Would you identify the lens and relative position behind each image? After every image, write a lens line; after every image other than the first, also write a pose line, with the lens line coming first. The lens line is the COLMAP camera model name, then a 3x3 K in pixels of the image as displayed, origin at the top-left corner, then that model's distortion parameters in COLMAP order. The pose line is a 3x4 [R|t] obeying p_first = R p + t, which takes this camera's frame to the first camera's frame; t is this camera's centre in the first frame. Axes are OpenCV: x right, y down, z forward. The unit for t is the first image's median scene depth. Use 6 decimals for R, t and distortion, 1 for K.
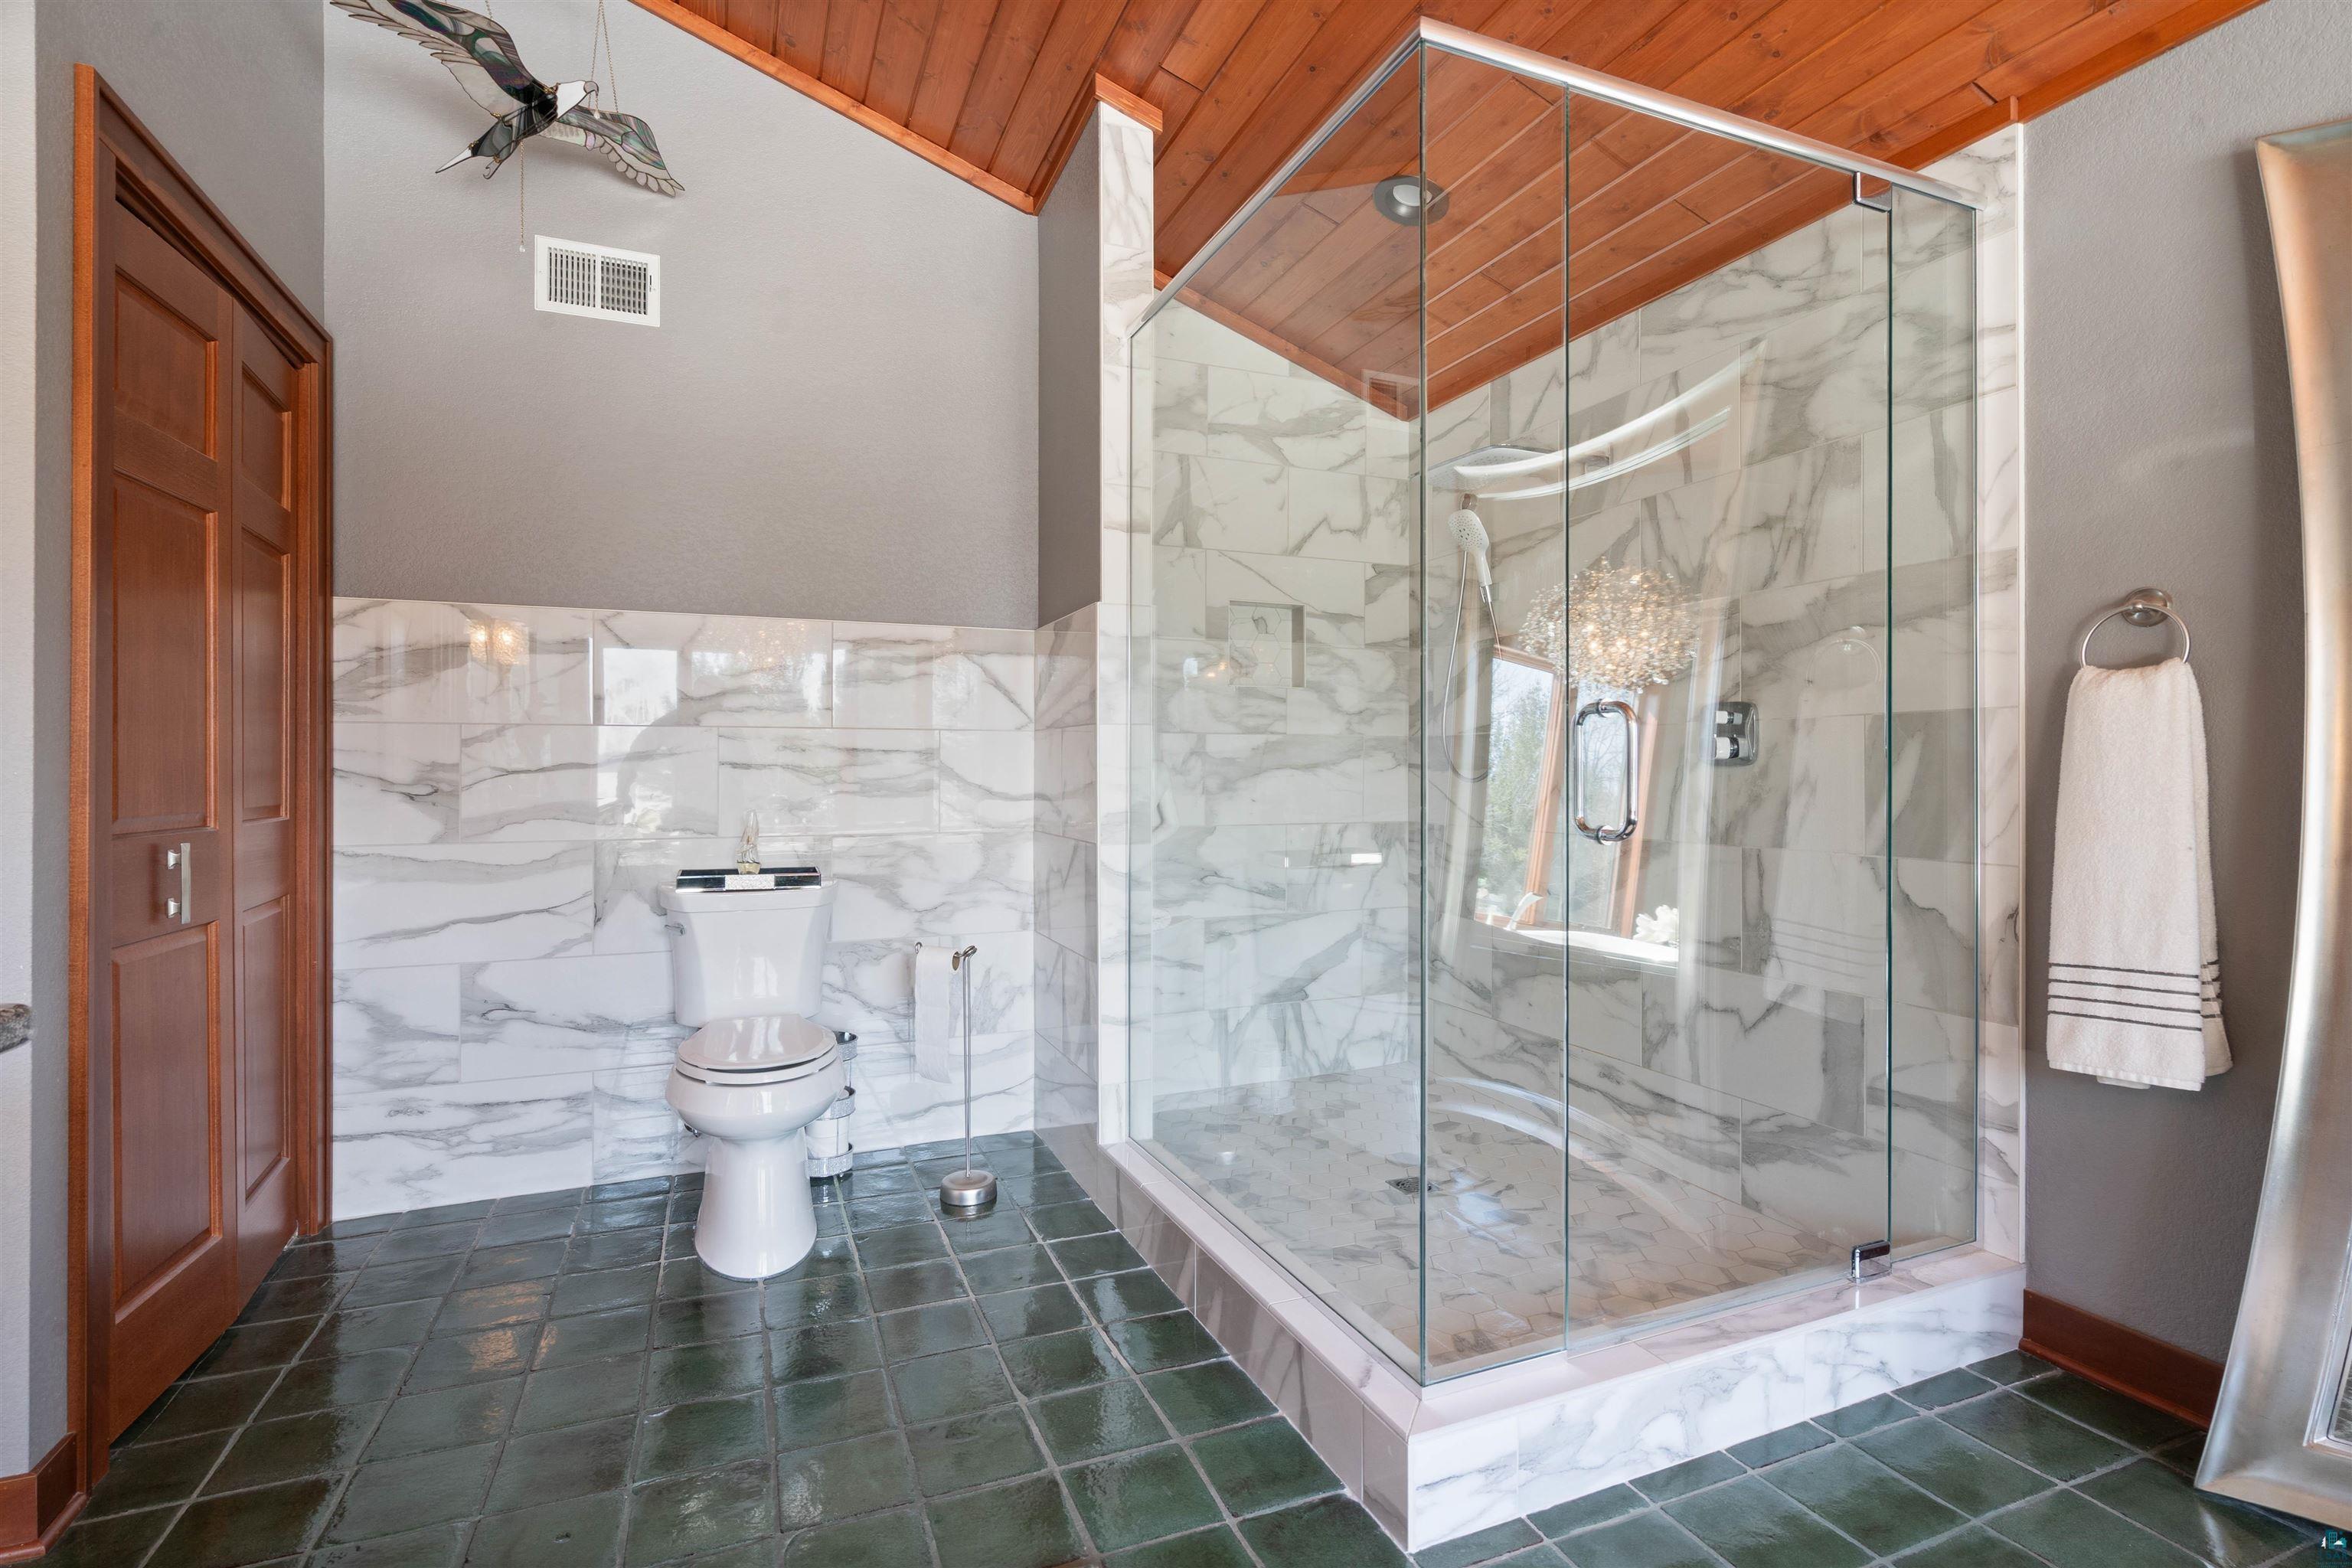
lens RADIAL K [[1075.8, 0, 1137.2], [0, 1075.8, 764.1], [0, 0, 1]] dist [0.001244, -0.001576]
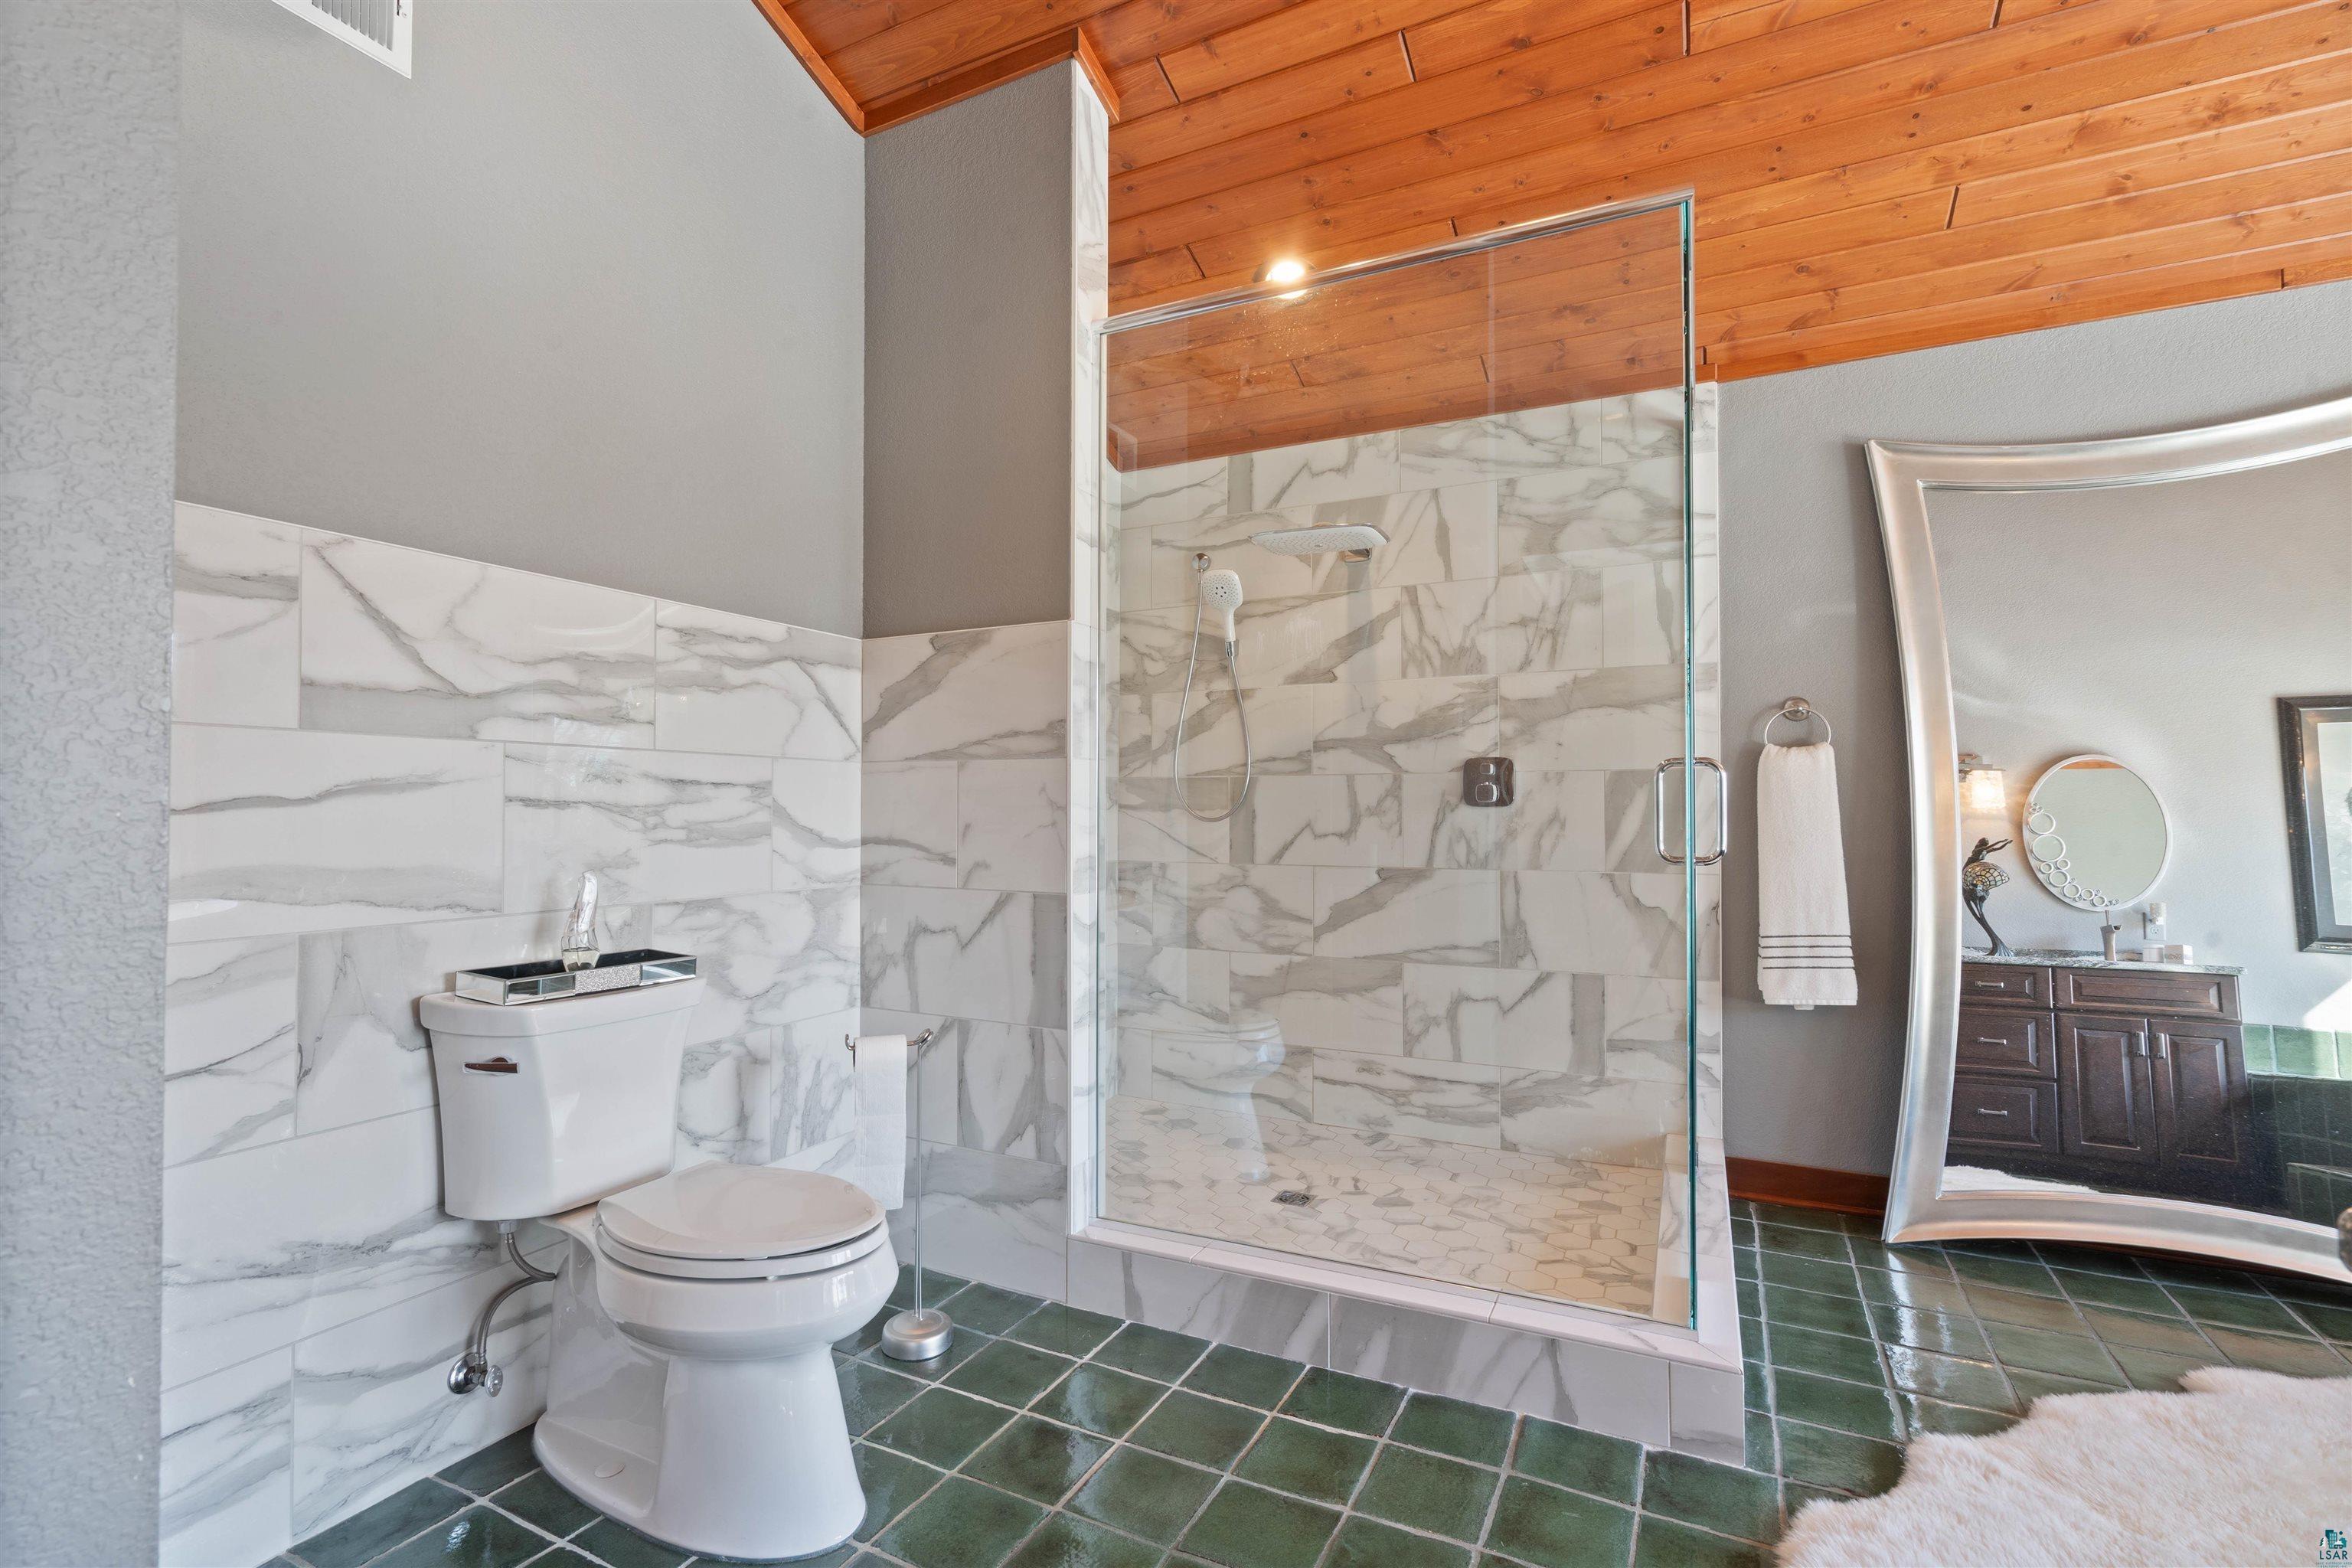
lens RADIAL K [[1075.8, 0, 1160.1], [0, 1075.8, 791.7], [0, 0, 1]] dist [0.001244, -0.001576]
pose [[0.750644, 0.011936, 0.660599, -0.556362], [-0.004627, 0.999907, -0.012808, 0.001471], [-0.660690, 0.006558, 0.750630, 0.283600]]
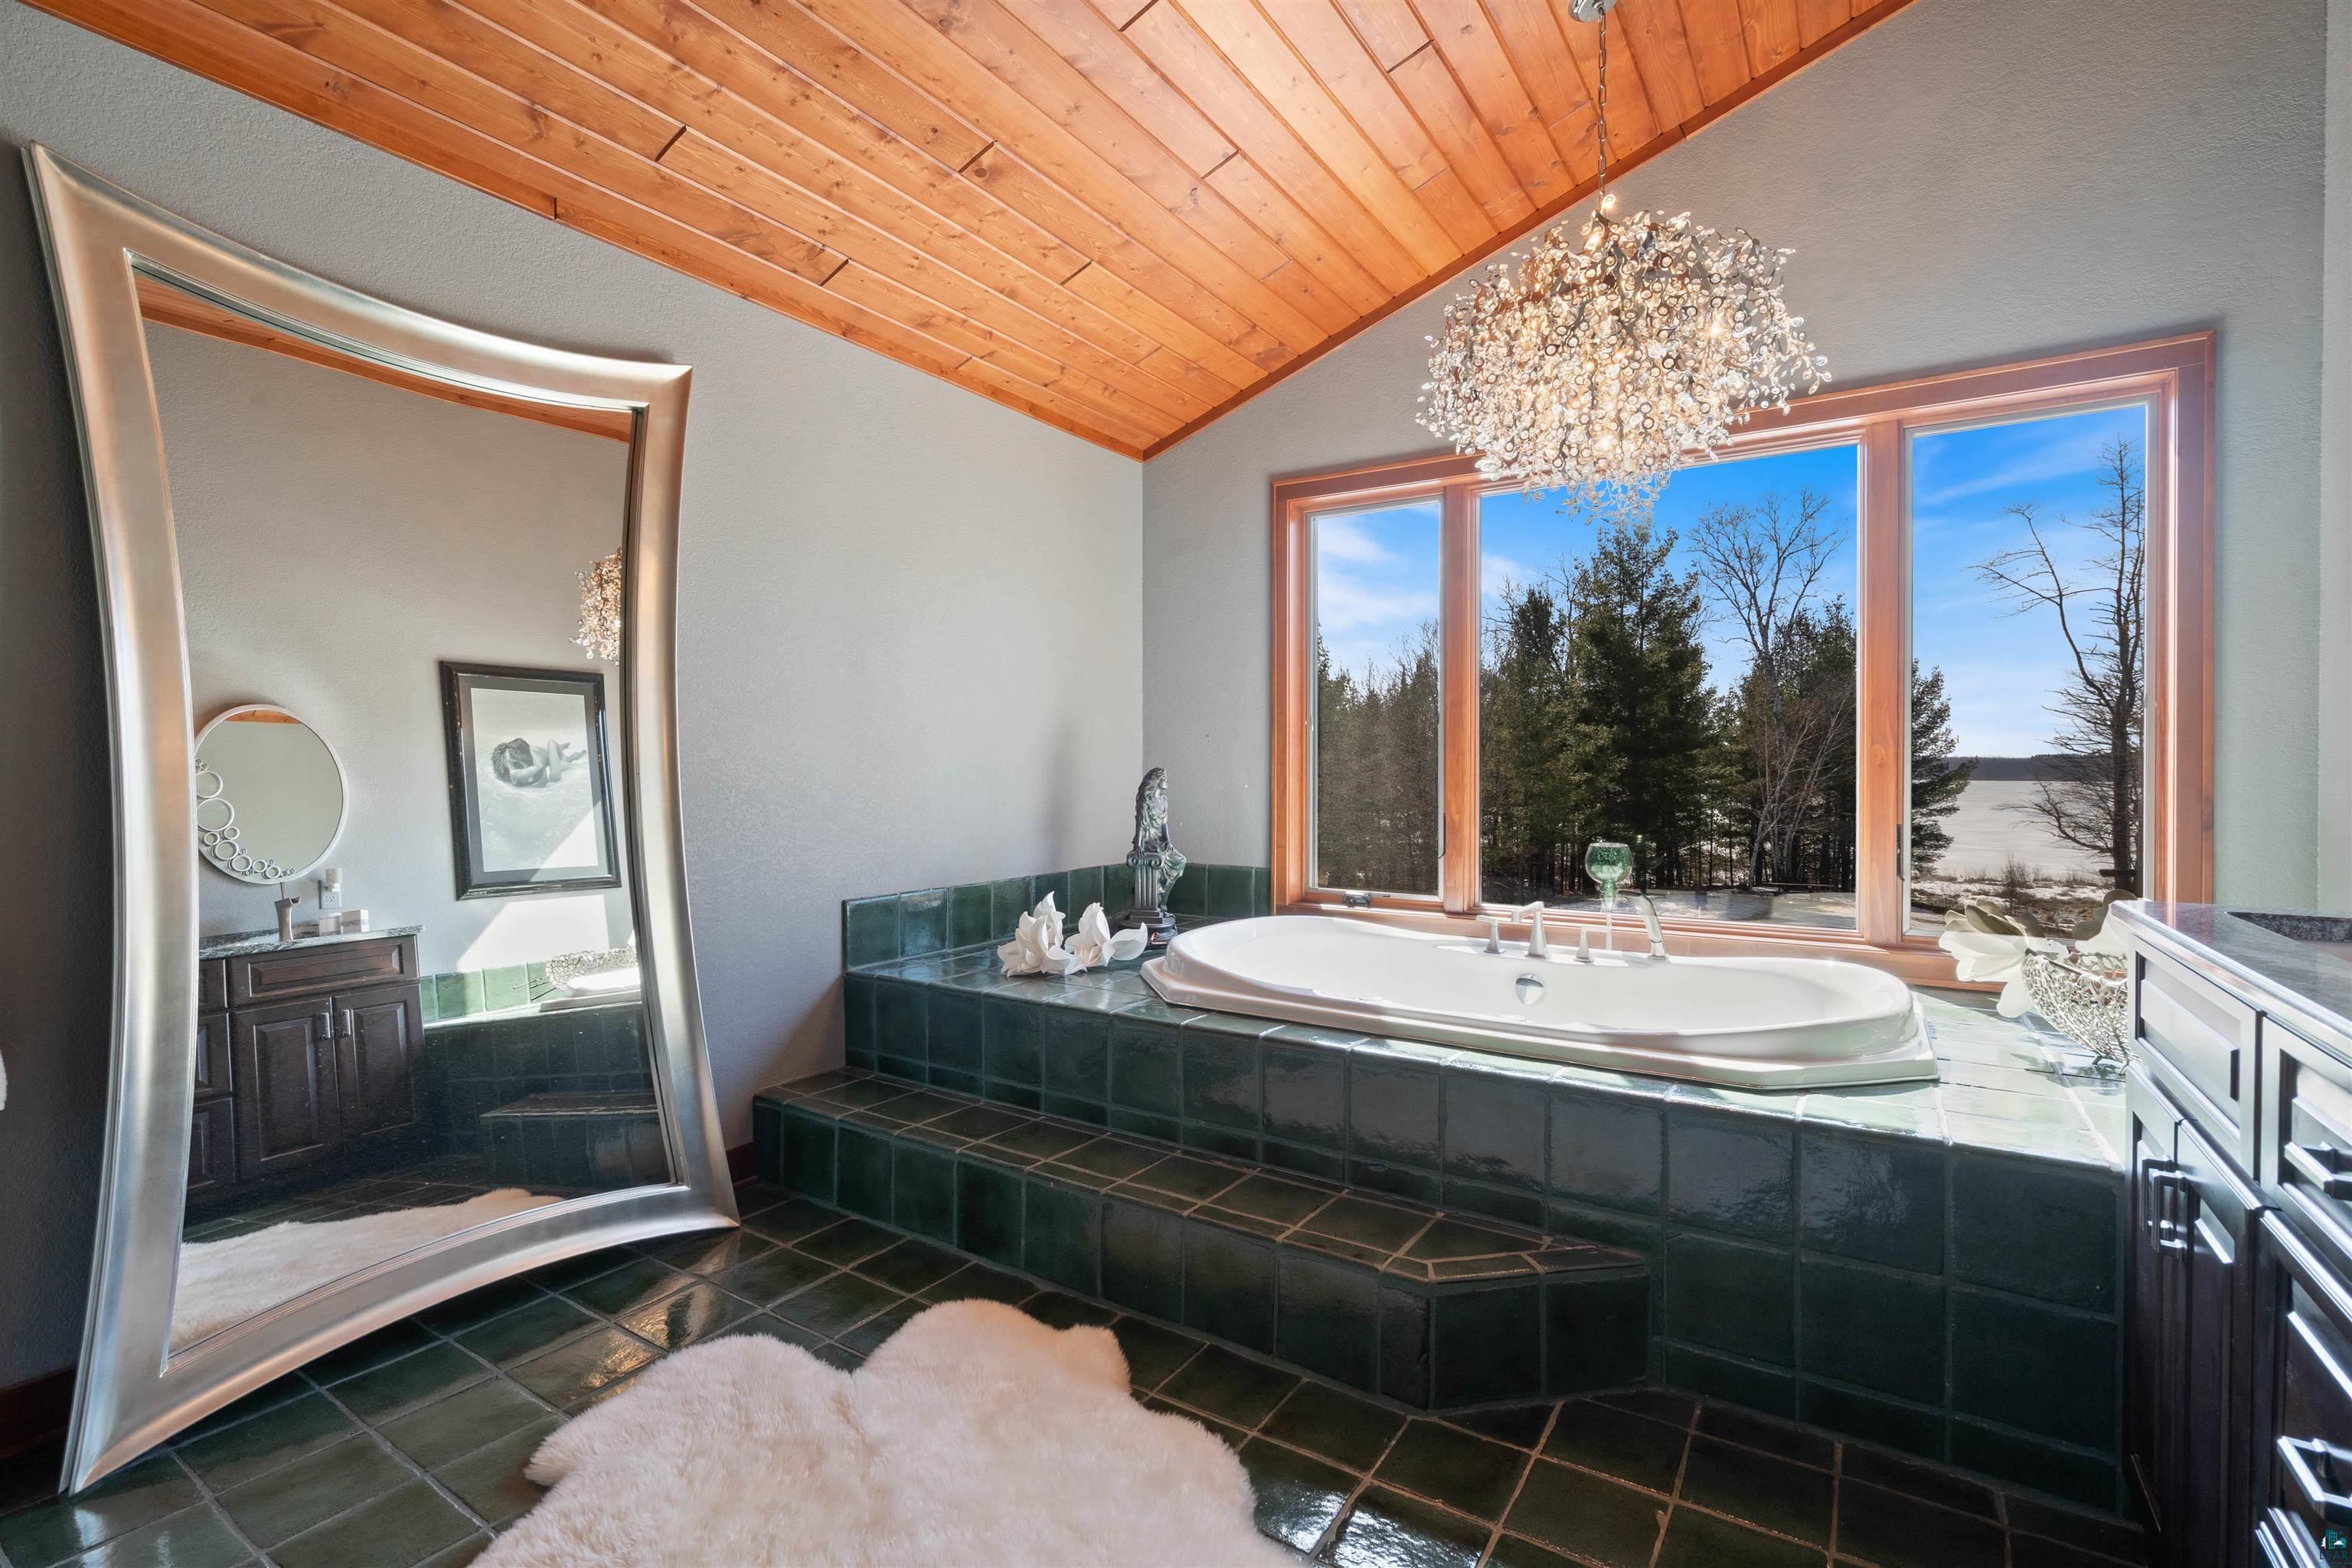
lens RADIAL K [[1075.8, 0, 1167.3], [0, 1075.8, 770.7], [0, 0, 1]] dist [0.001244, -0.001576]
pose [[-0.573225, -0.003772, 0.819389, -0.235036], [-0.001026, 0.999992, 0.003886, -0.003046], [-0.819397, 0.001387, -0.573224, 0.428120]]
